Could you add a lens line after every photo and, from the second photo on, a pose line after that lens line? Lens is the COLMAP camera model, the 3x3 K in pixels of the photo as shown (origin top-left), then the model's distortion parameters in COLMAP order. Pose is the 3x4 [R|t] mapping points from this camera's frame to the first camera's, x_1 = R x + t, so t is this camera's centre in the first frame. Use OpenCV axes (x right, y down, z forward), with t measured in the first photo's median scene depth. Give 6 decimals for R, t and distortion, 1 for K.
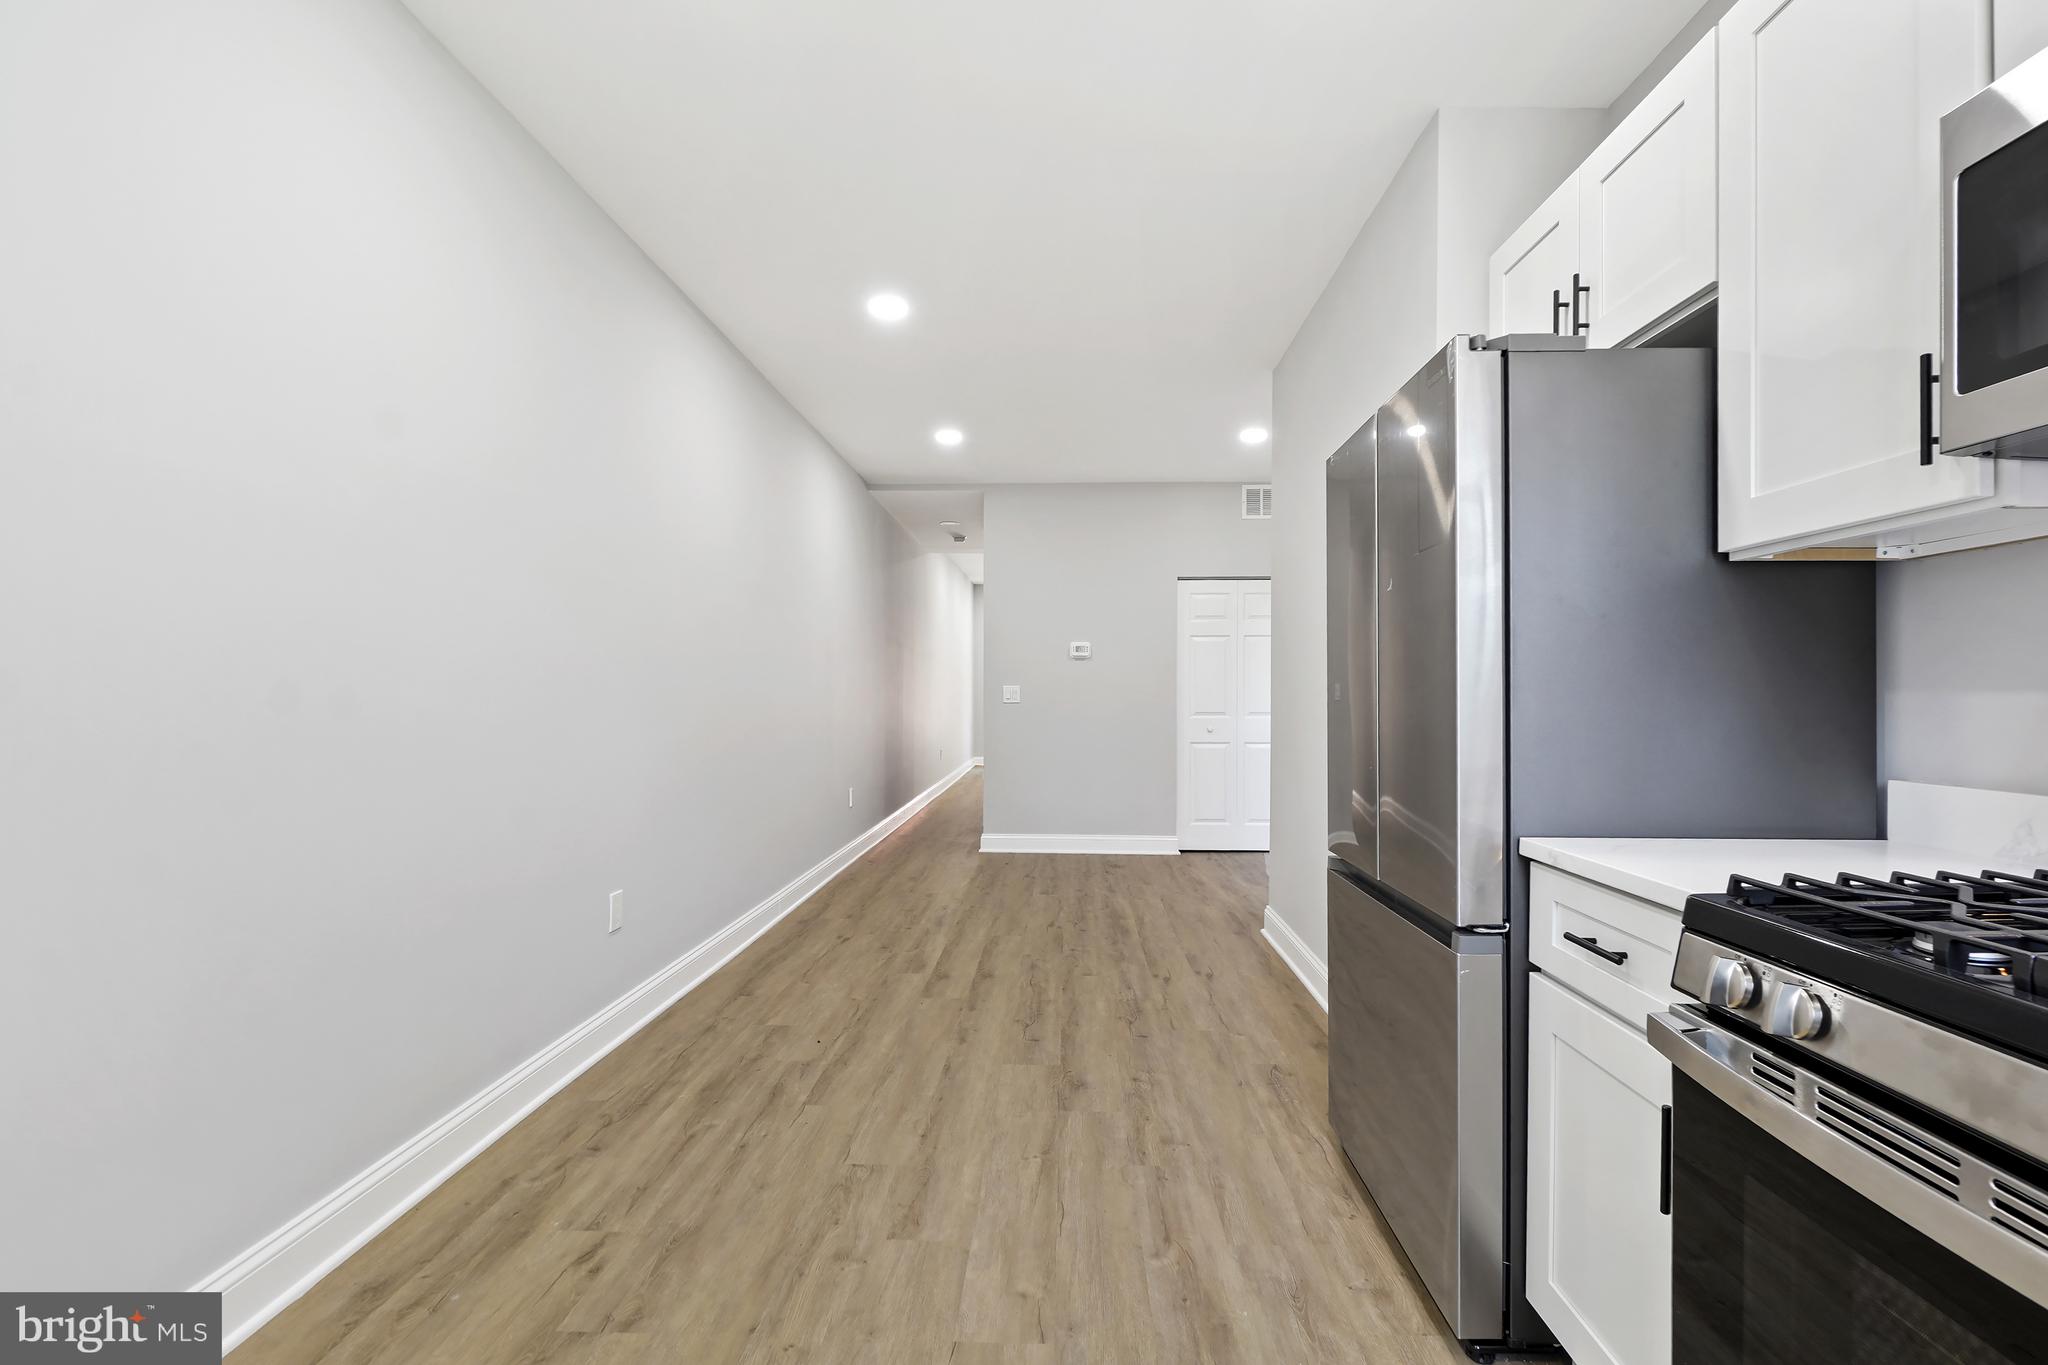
lens RADIAL K [[915.4, 0, 1049.7], [0, 915.4, 700.3], [0, 0, 1]] dist [-0.002594, -0.000745]
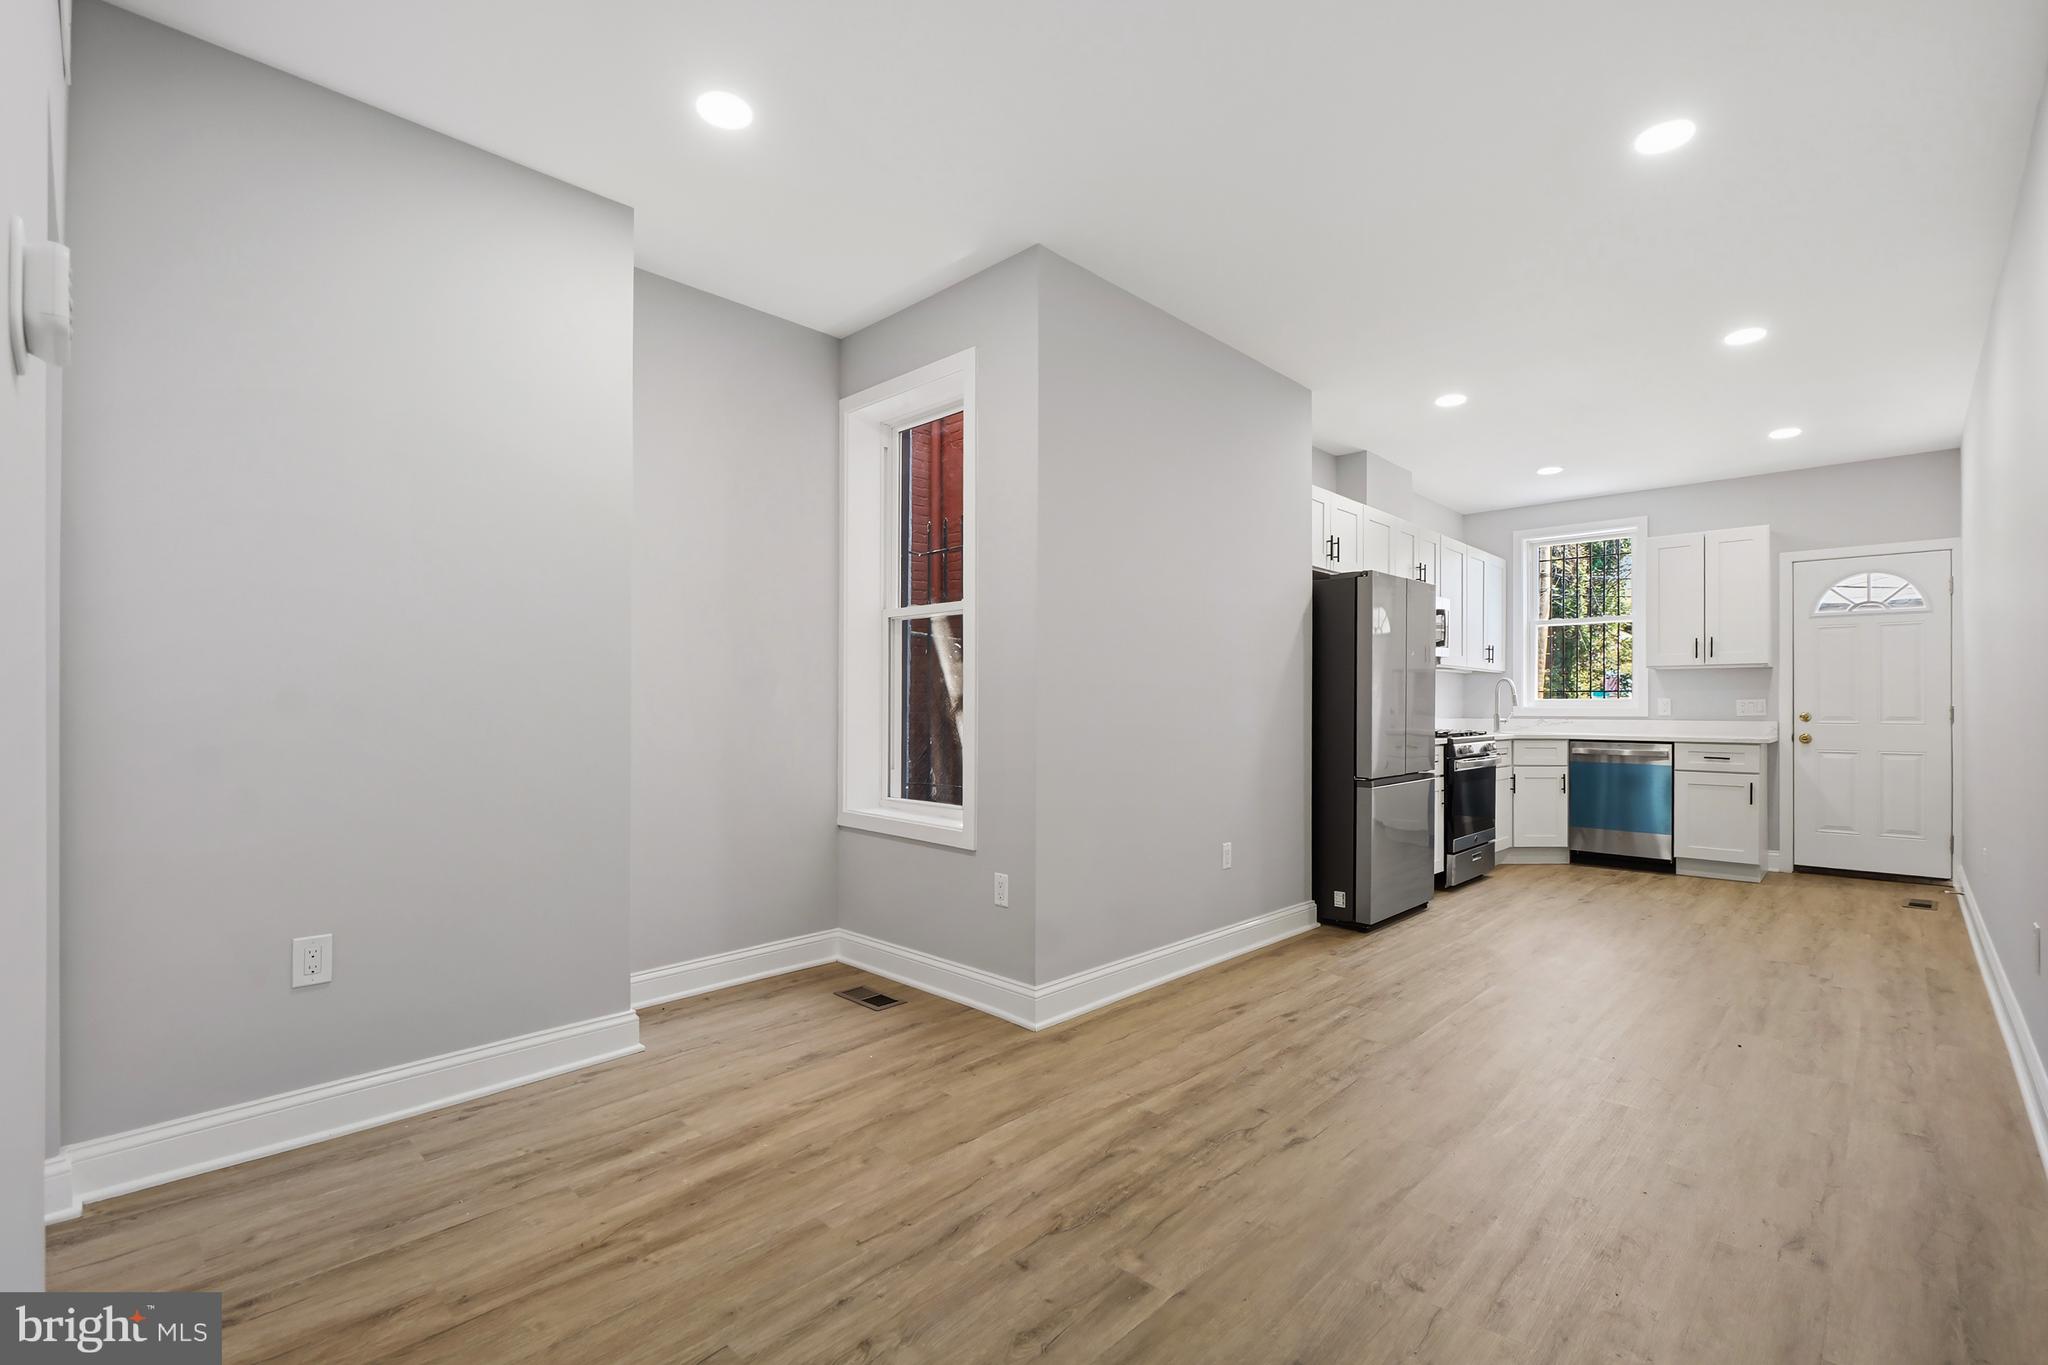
lens RADIAL K [[915.4, 0, 1049.7], [0, 915.4, 700.3], [0, 0, 1]] dist [-0.002594, -0.000745]
pose [[-0.748179, 0.001850, 0.663494, -0.403784], [0.001528, 0.999998, -0.001065, 0.004341], [-0.663495, 0.000217, -0.748181, 2.564237]]
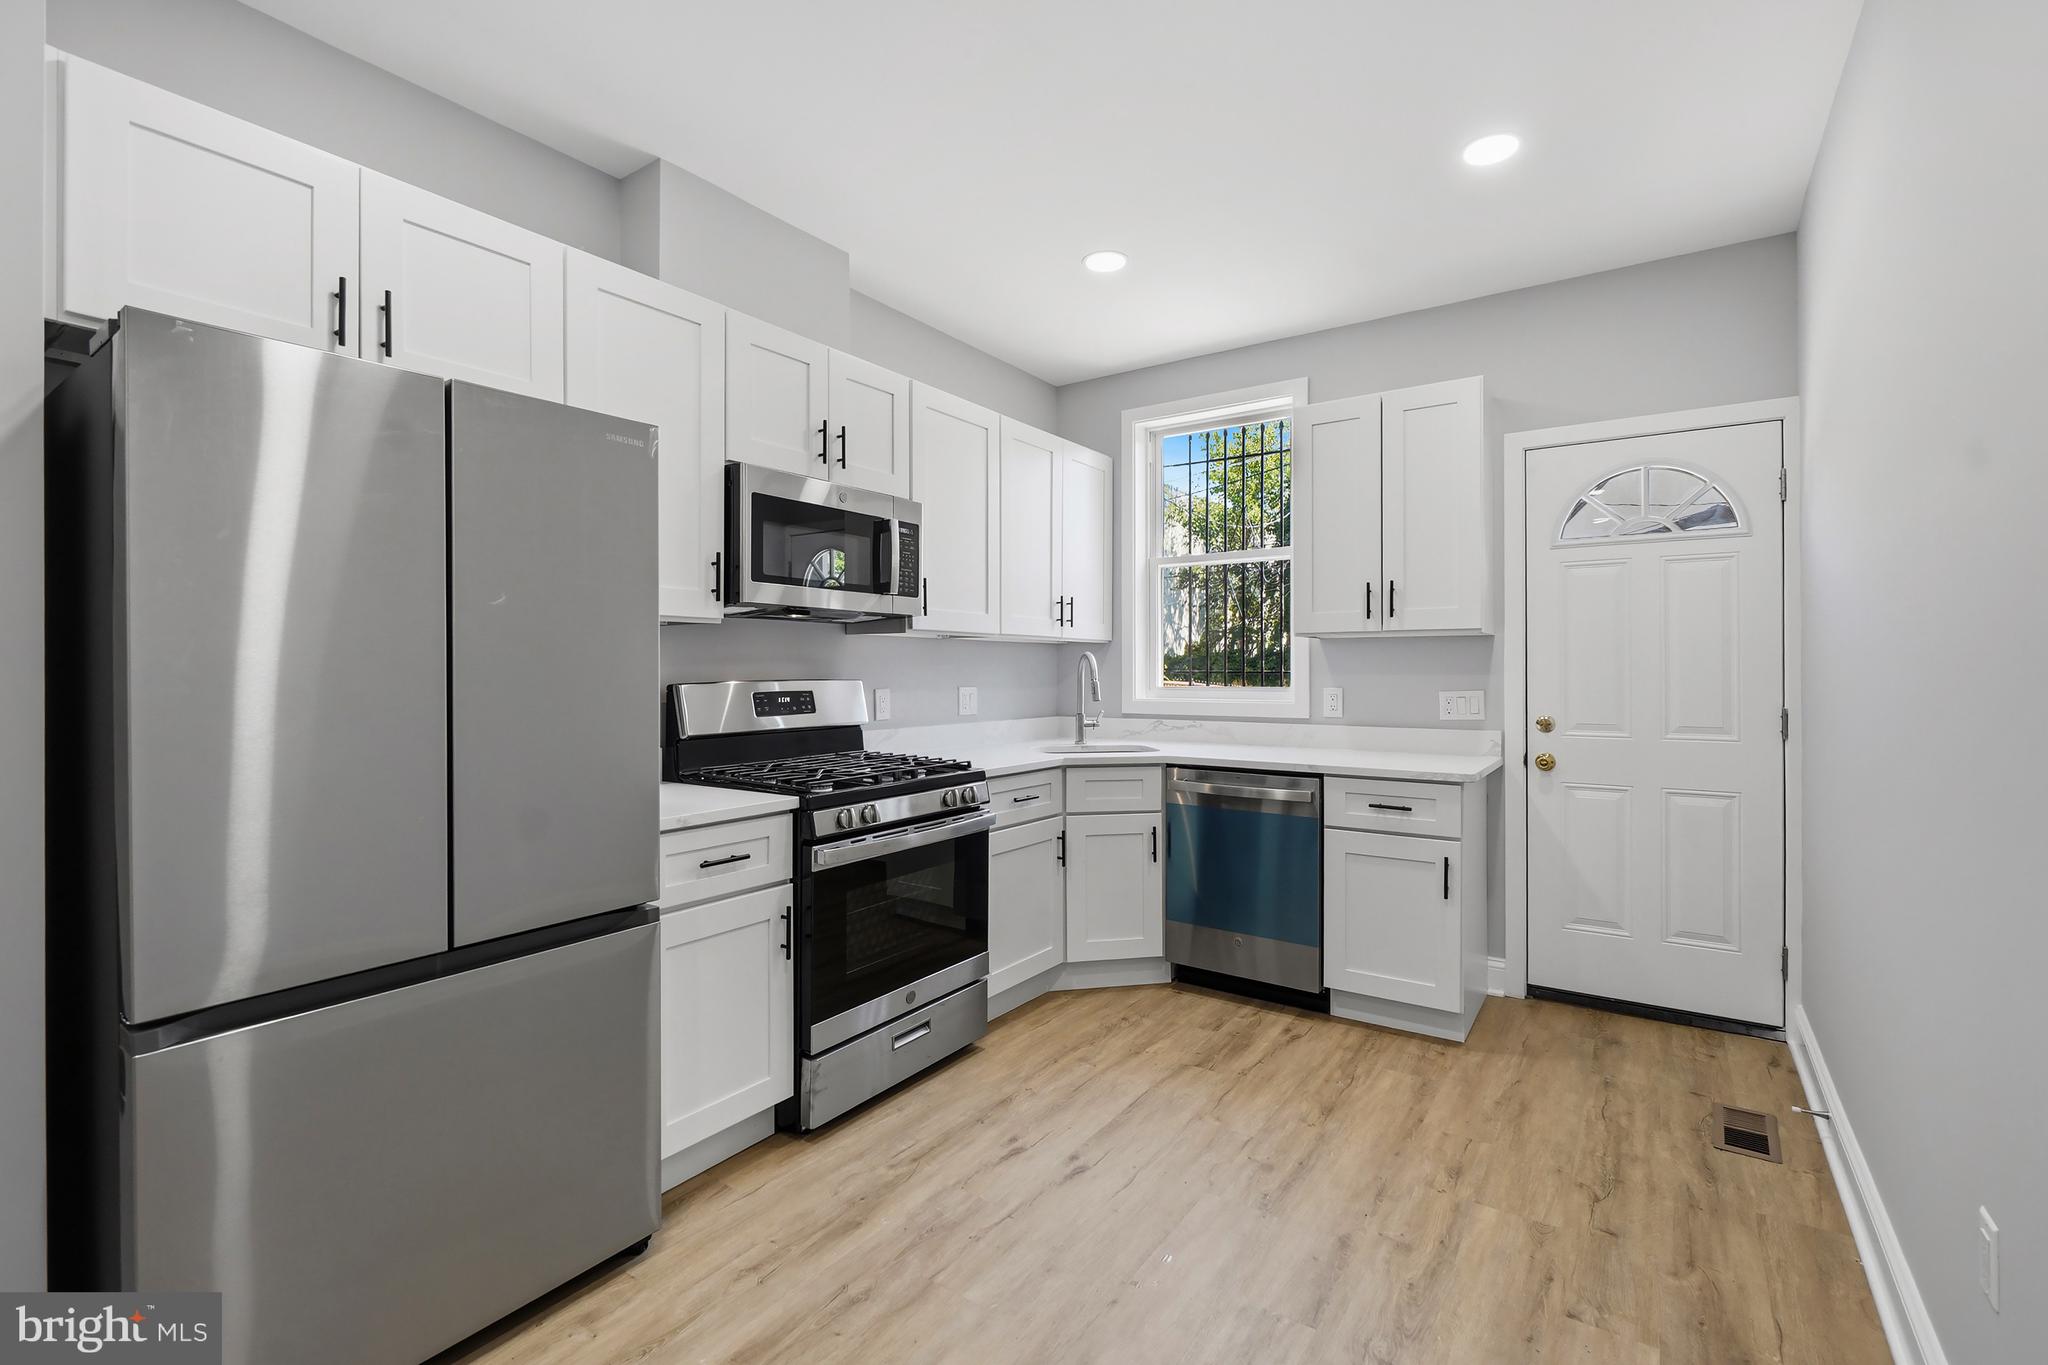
lens RADIAL K [[913.3, 0, 1033.0], [0, 913.3, 663.3], [0, 0, 1]] dist [-0.003096, -0.000823]
pose [[-0.839145, 0.004227, 0.543891, -0.395991], [0.004313, 0.999990, -0.001117, -0.041200], [-0.543891, 0.001409, -0.839155, 1.057694]]
